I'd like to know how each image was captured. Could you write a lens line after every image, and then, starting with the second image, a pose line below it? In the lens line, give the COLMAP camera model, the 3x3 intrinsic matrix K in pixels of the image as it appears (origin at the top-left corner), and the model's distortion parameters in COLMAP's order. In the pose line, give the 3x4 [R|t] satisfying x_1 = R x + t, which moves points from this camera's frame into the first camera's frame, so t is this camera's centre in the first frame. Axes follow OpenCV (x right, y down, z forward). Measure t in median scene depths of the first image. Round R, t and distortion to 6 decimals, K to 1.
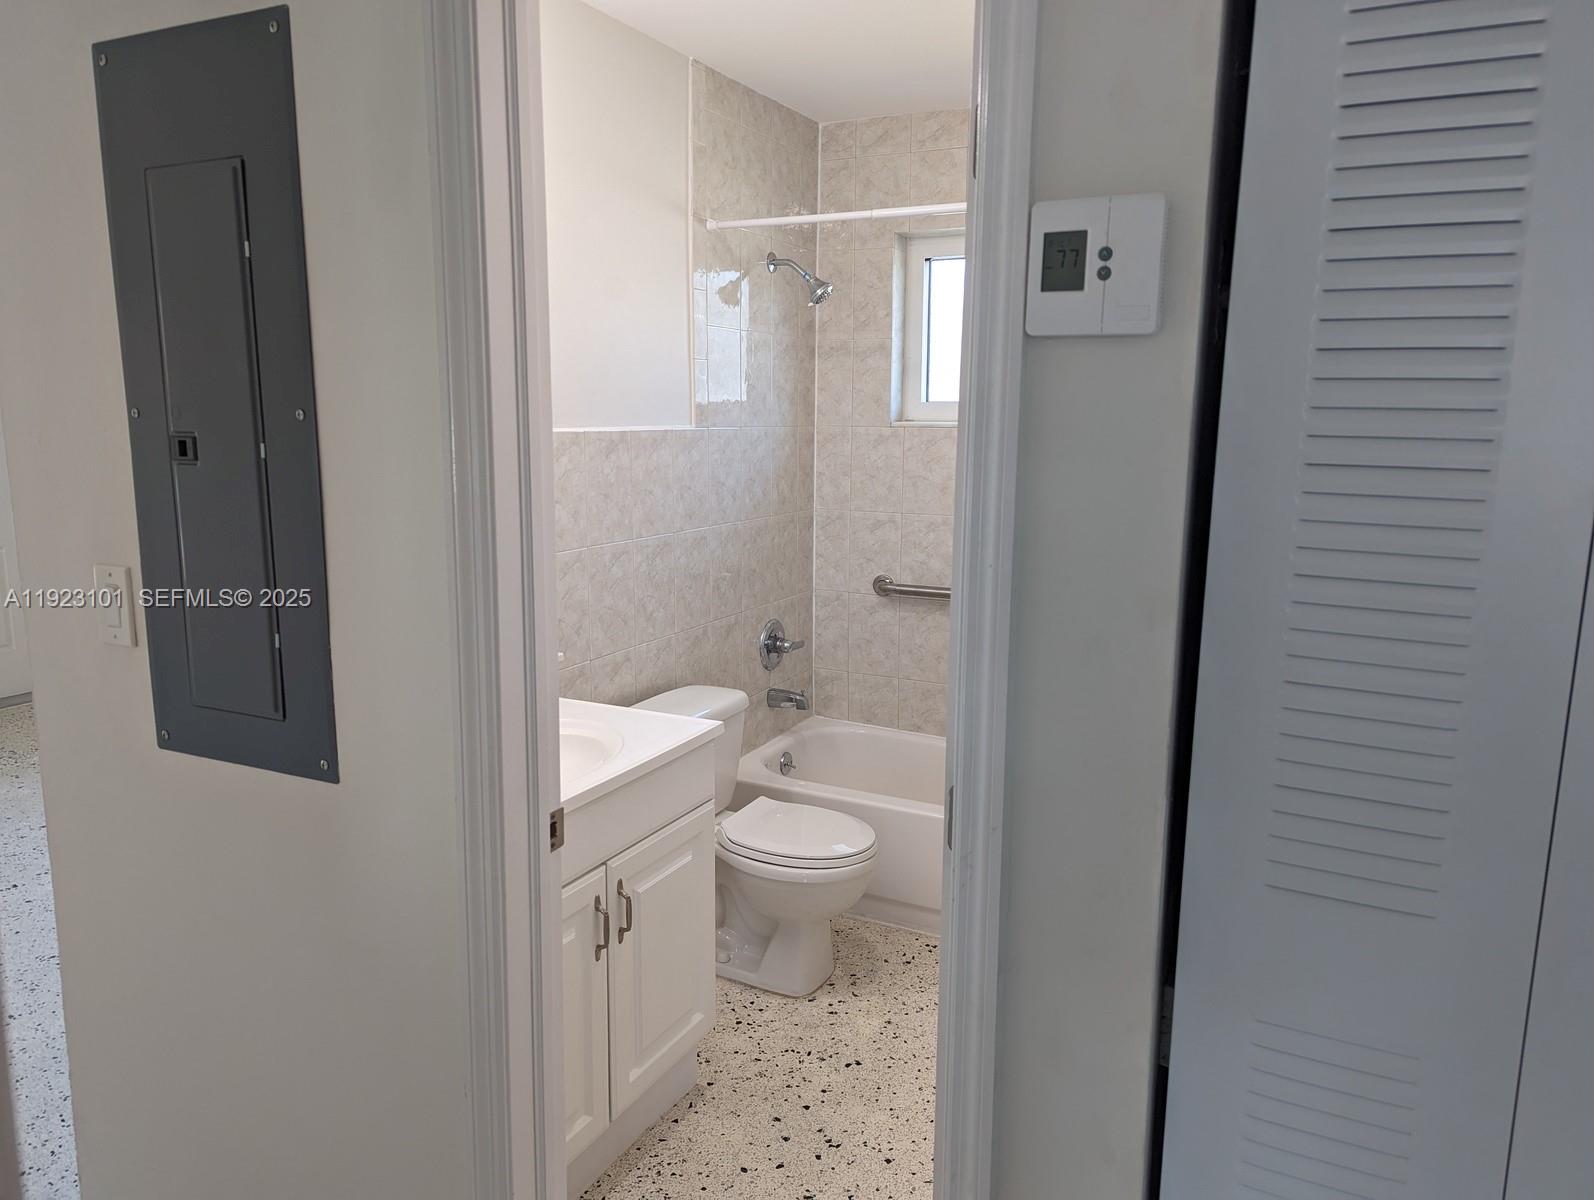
lens RADIAL K [[1125.3, 0, 798.2], [0, 1125.3, 592.9], [0, 0, 1]] dist [0.076554, -0.068570]
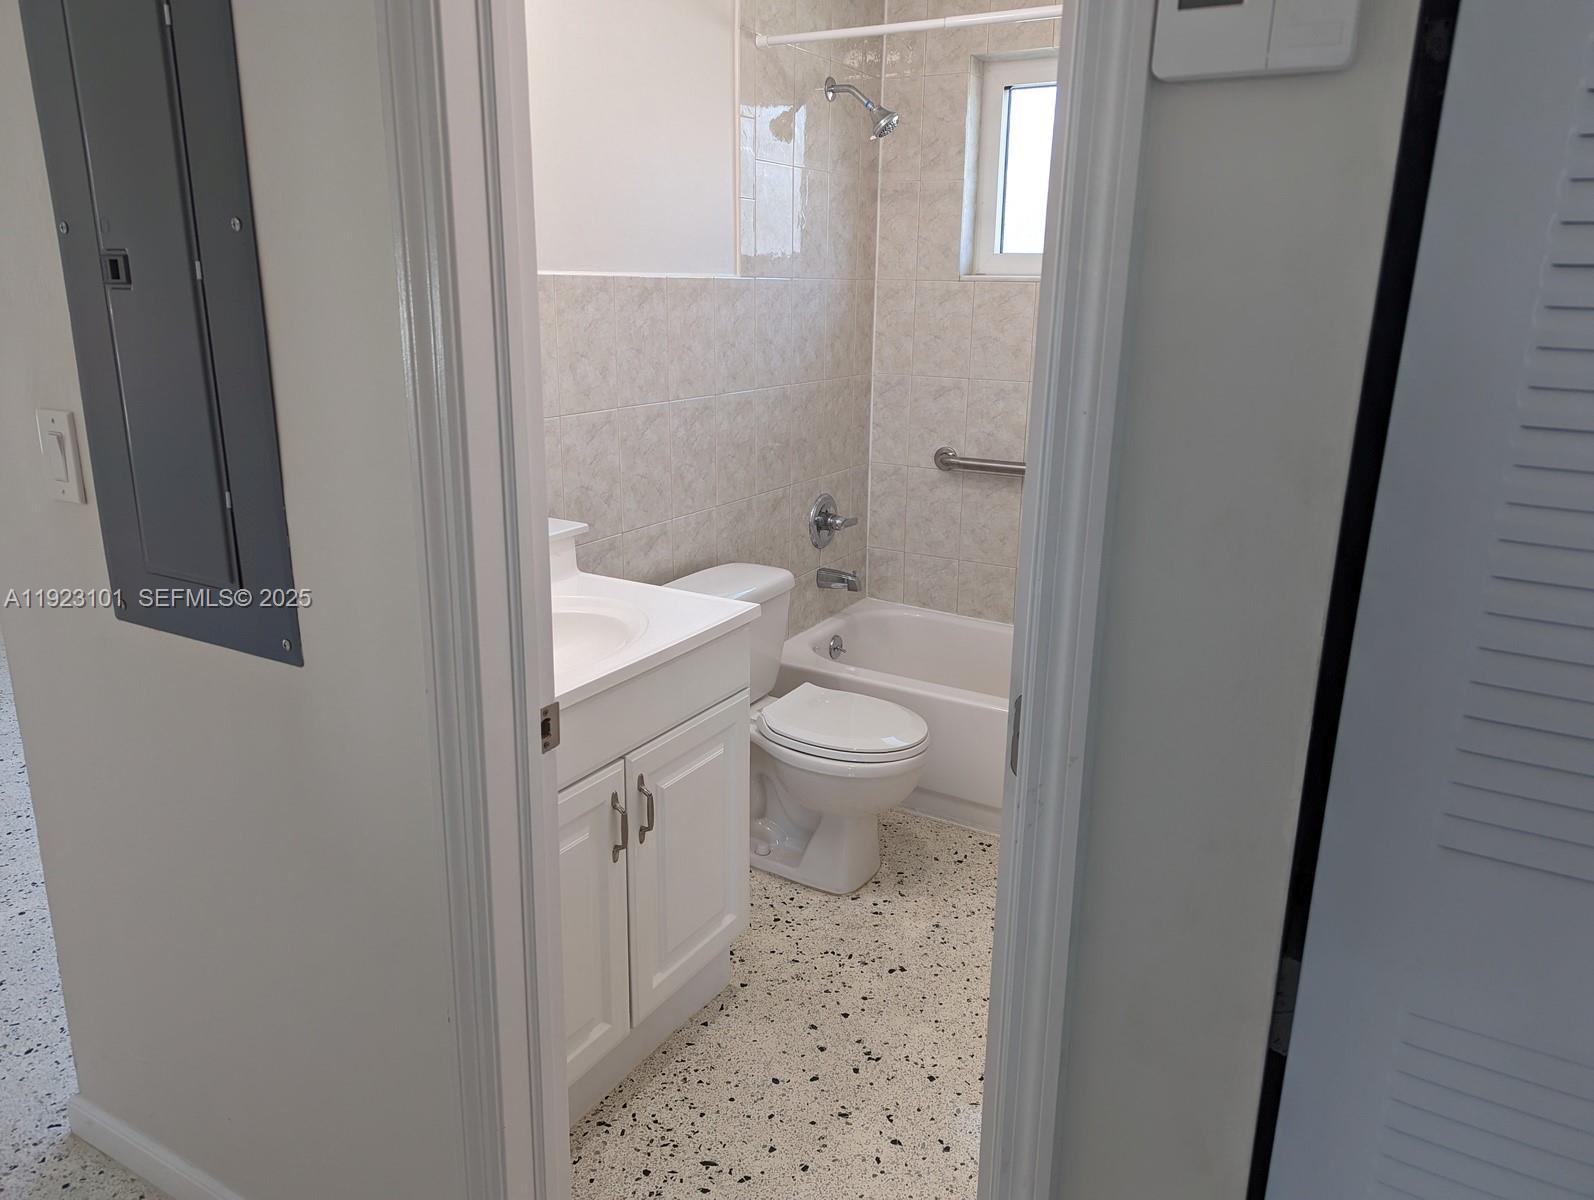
lens RADIAL K [[1136.5, 0, 799.7], [0, 1136.5, 577.5], [0, 0, 1]] dist [0.081452, -0.093366]
pose [[0.998455, 0.021983, -0.051039, 0.008668], [-0.017100, 0.995405, 0.094215, 0.006026], [0.052876, -0.093197, 0.994243, 0.083513]]
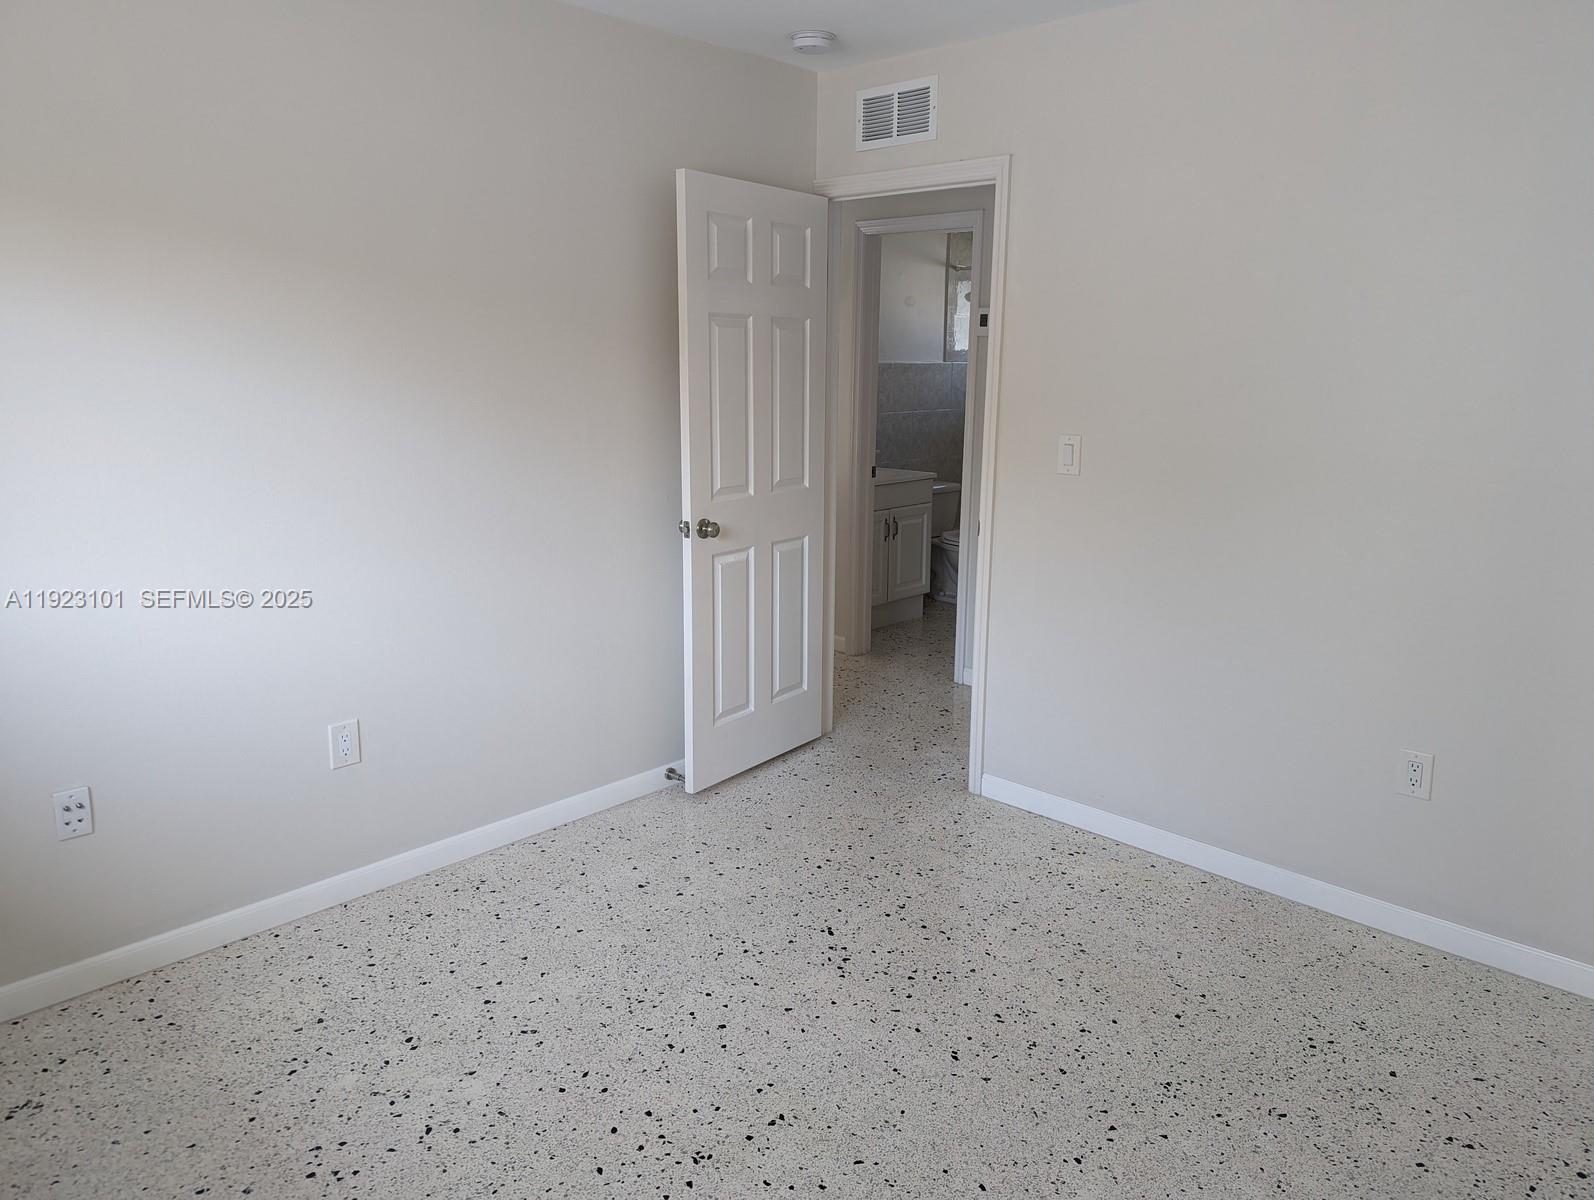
lens RADIAL K [[1136.5, 0, 799.7], [0, 1136.5, 577.5], [0, 0, 1]] dist [0.081452, -0.093366]
pose [[0.957441, 0.055484, -0.283247, 0.319943], [-0.047335, 0.998247, 0.035538, 0.227072], [0.284723, -0.020618, 0.958388, -1.341565]]
